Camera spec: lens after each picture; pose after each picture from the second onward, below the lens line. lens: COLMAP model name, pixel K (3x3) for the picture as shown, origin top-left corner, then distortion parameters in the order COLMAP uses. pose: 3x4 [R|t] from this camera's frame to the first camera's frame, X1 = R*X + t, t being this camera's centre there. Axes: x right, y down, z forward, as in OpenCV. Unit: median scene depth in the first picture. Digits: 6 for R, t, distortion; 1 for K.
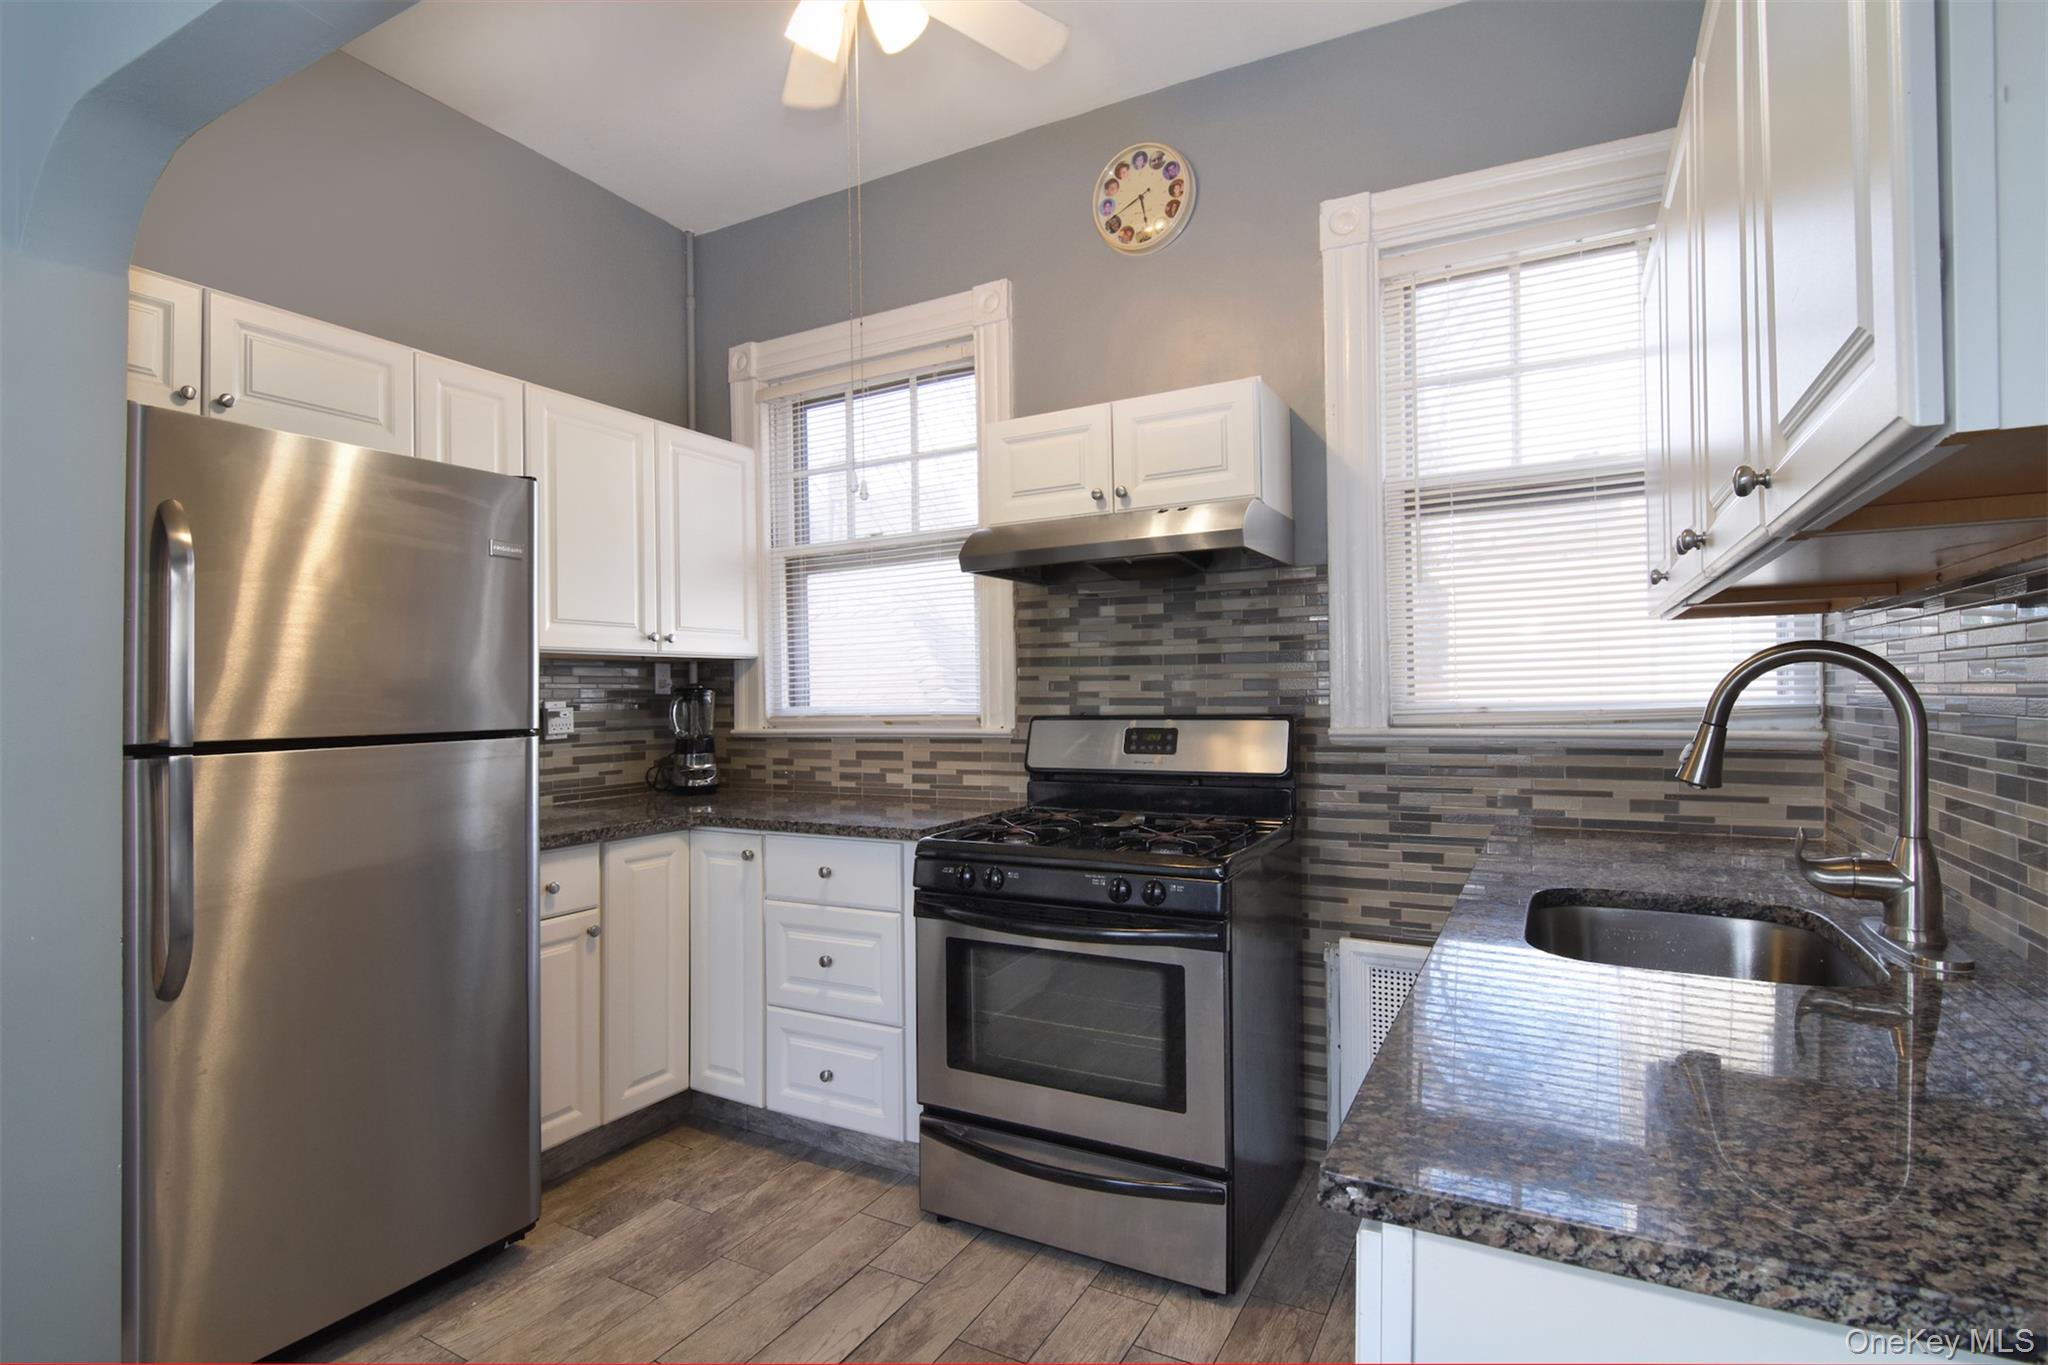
lens RADIAL K [[994.0, 0, 1024.4], [0, 994.0, 709.7], [0, 0, 1]] dist [0.002562, -0.024871]
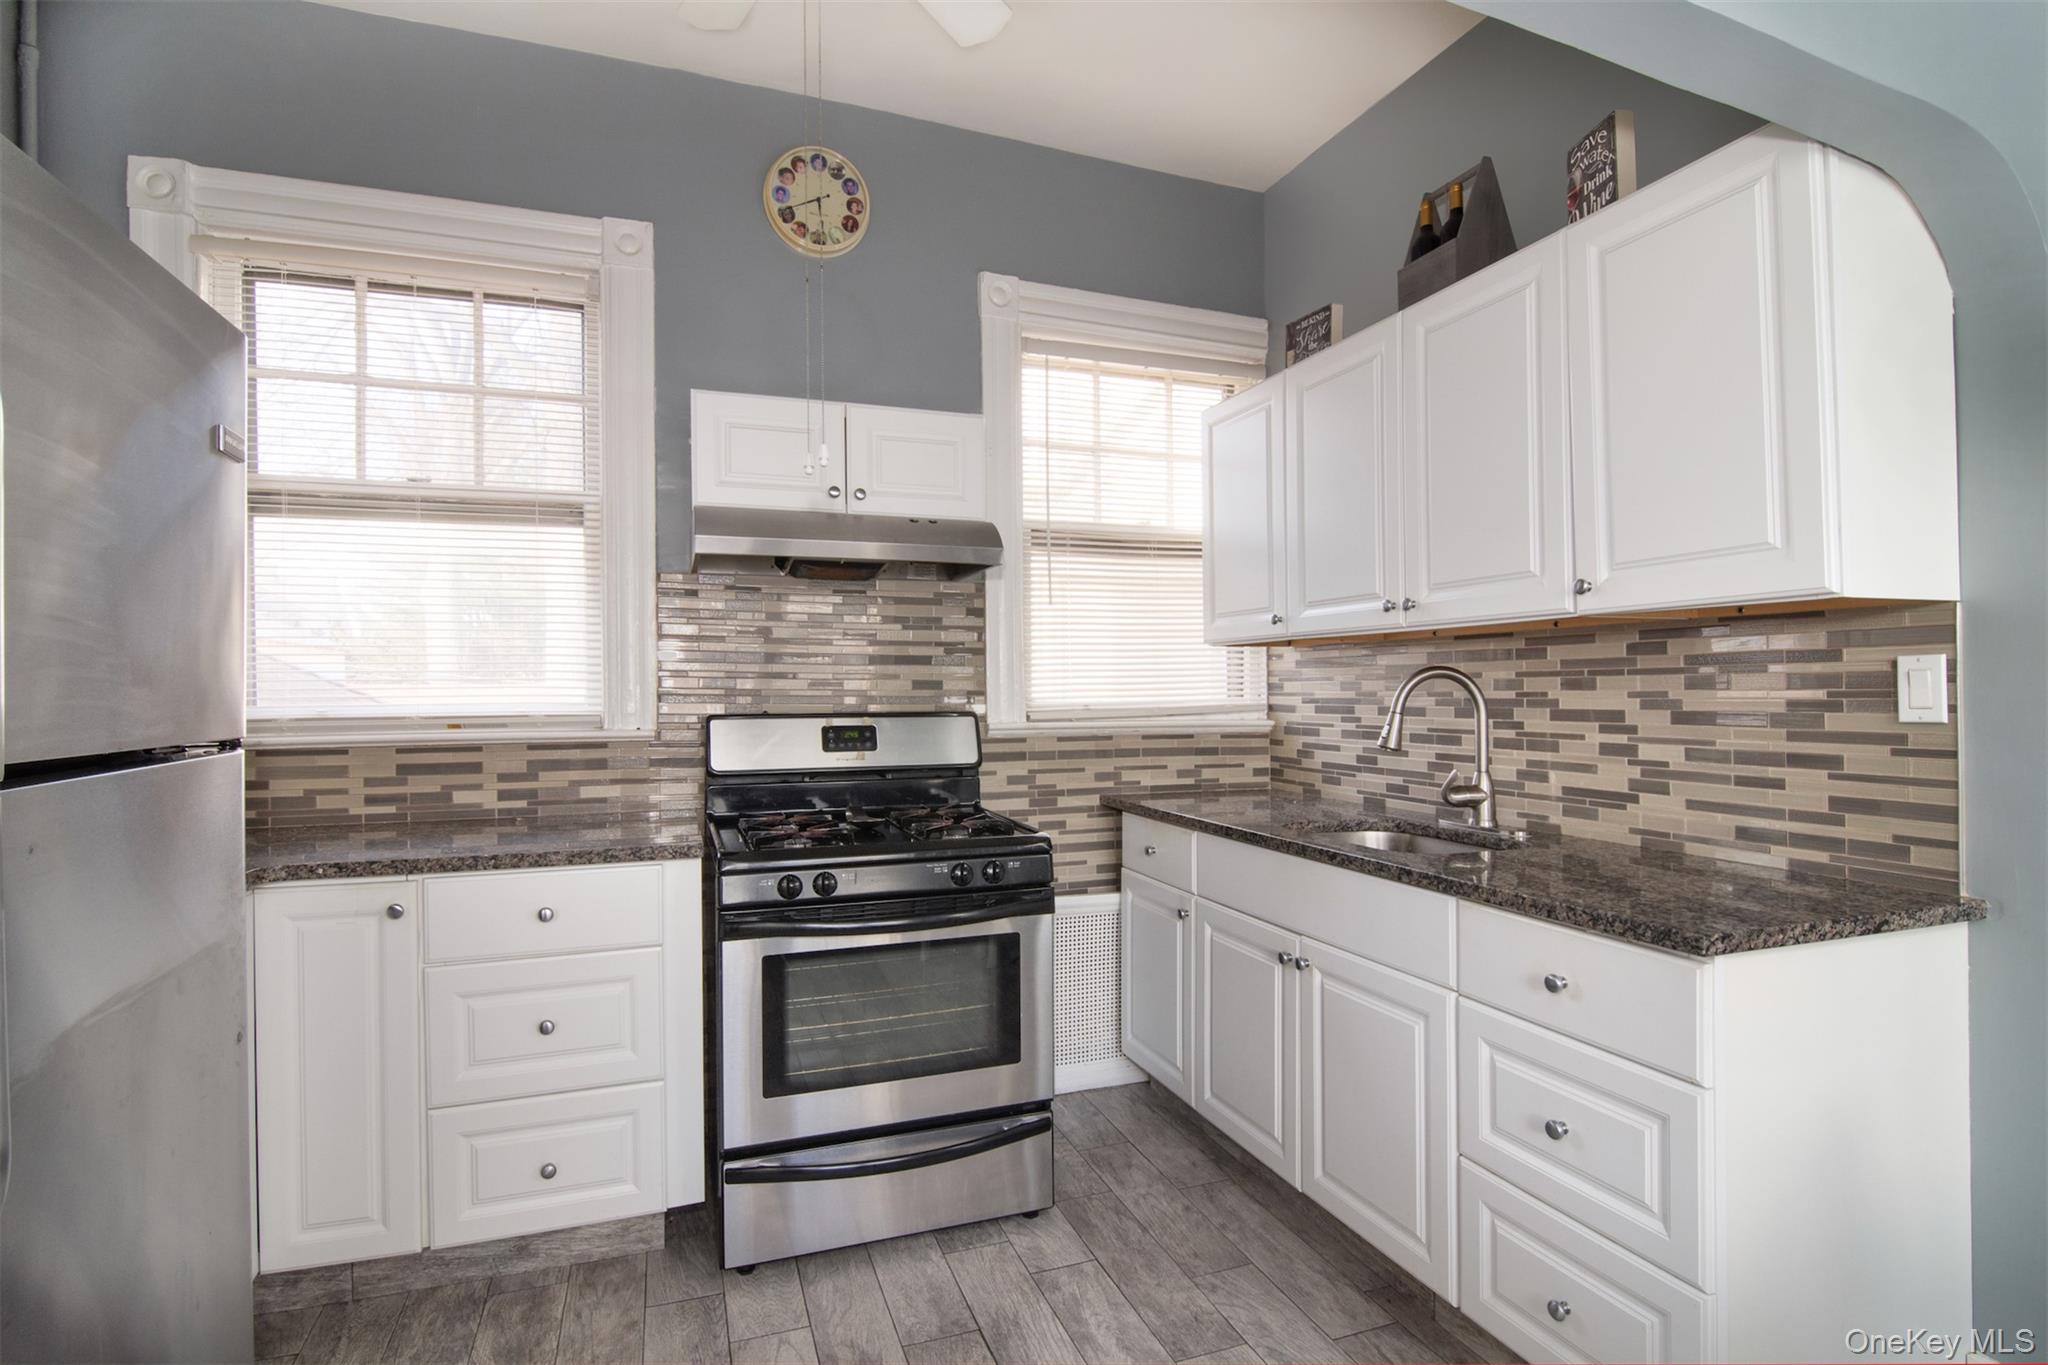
lens RADIAL K [[994.0, 0, 1024.4], [0, 994.0, 709.7], [0, 0, 1]] dist [0.002562, -0.024871]
pose [[0.657412, -0.002310, 0.753527, -0.541841], [0.004701, 0.999988, -0.001035, 0.003968], [-0.753516, 0.004222, 0.657416, 0.195290]]
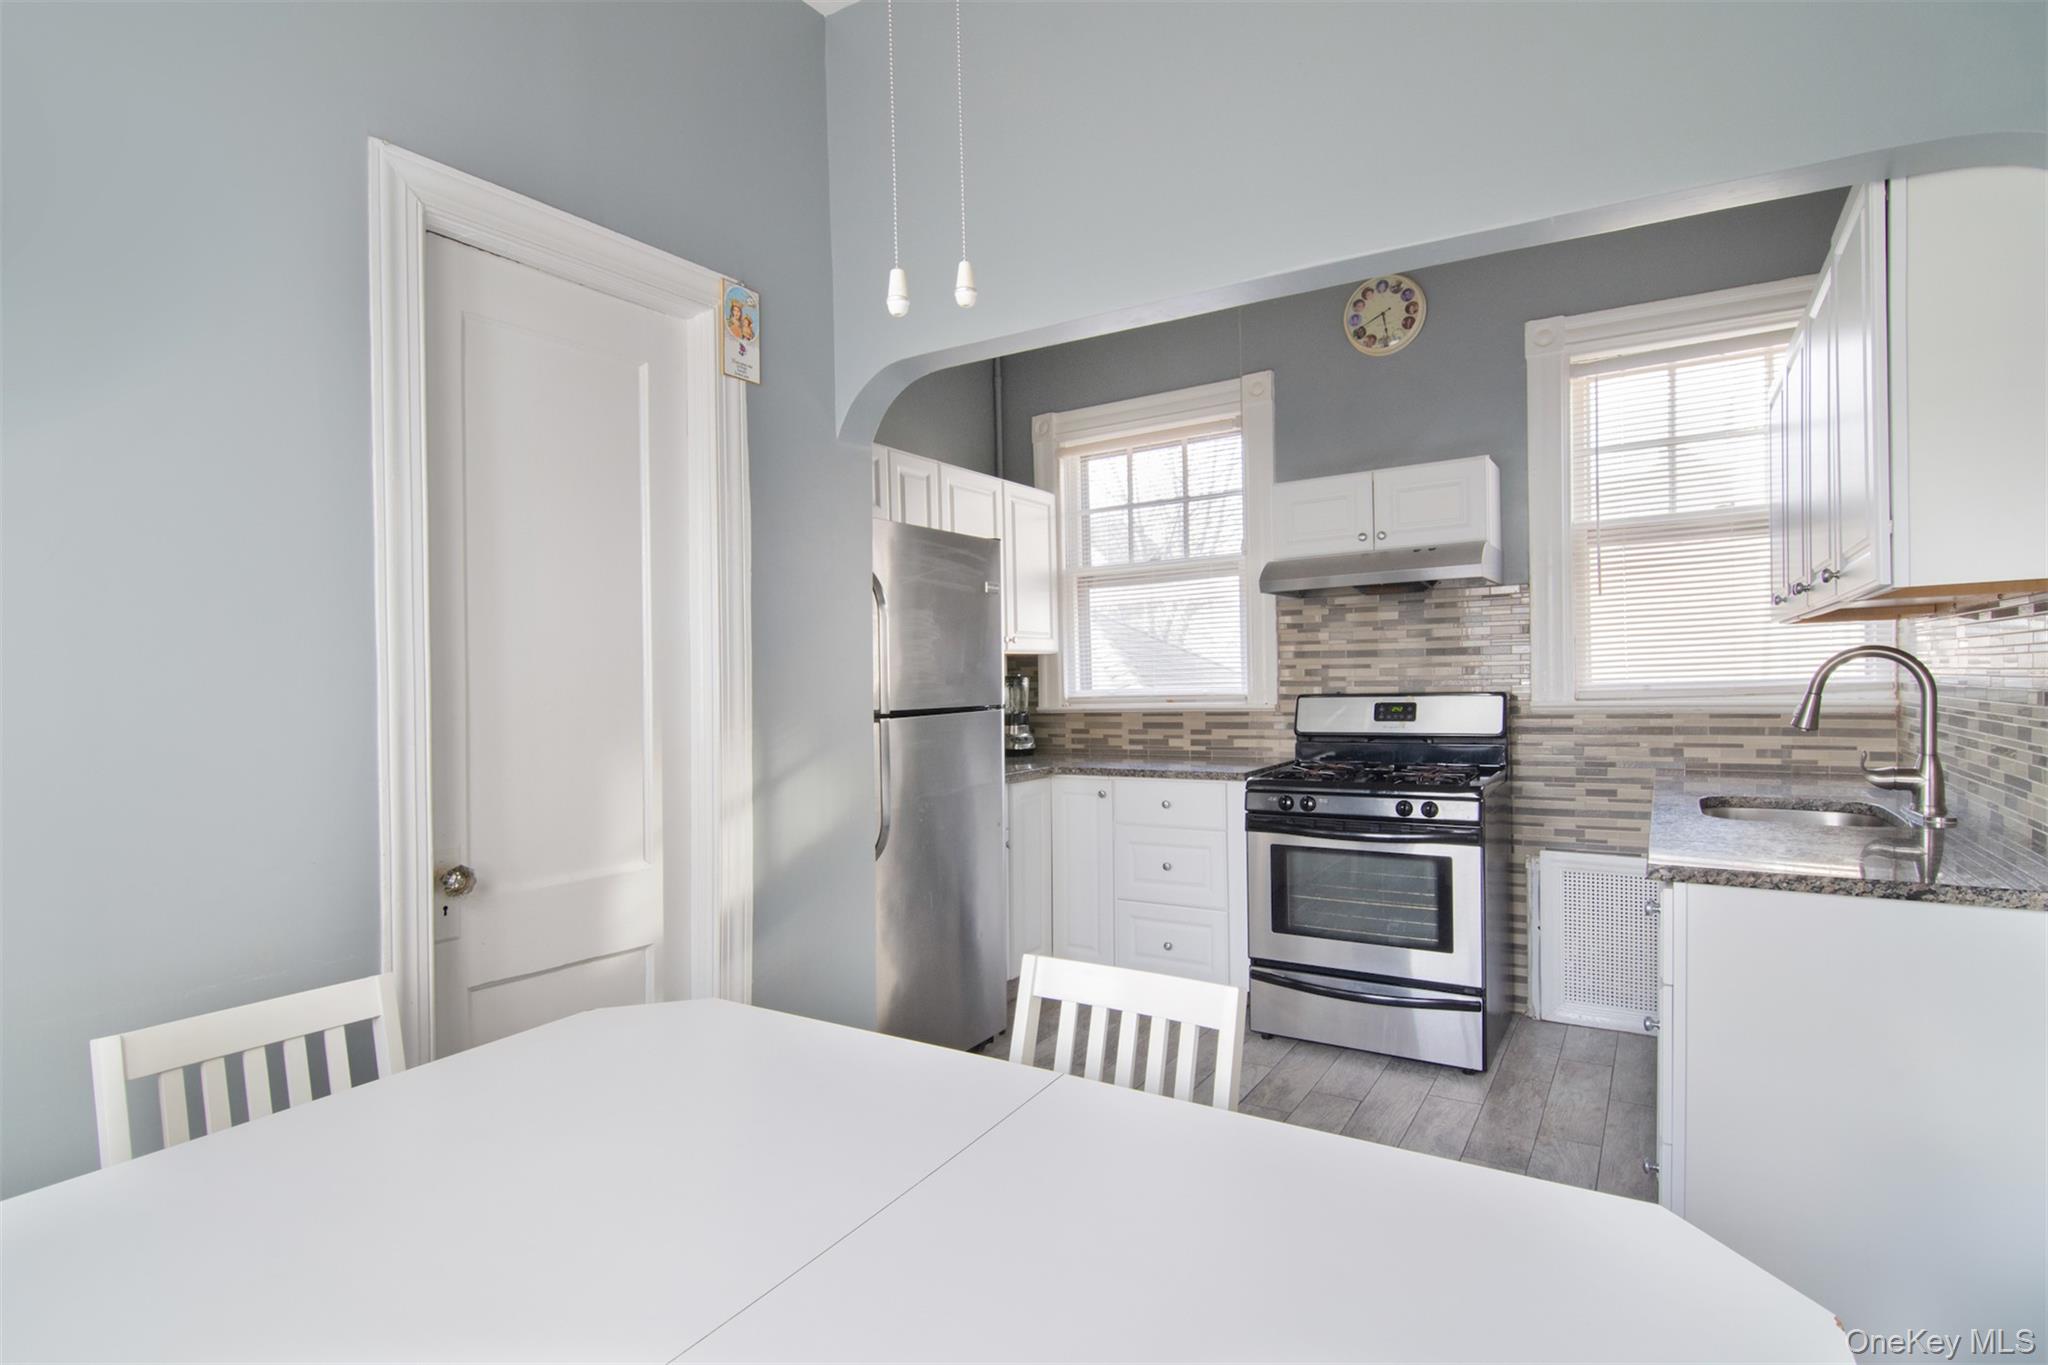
lens RADIAL K [[1006.5, 0, 1028.8], [0, 1006.5, 711.1], [0, 0, 1]] dist [0.013569, -0.028252]
pose [[0.997882, -0.006390, -0.064741, -0.302008], [0.007520, 0.999823, 0.017234, 0.002356], [0.064619, -0.017685, 0.997753, -0.454167]]
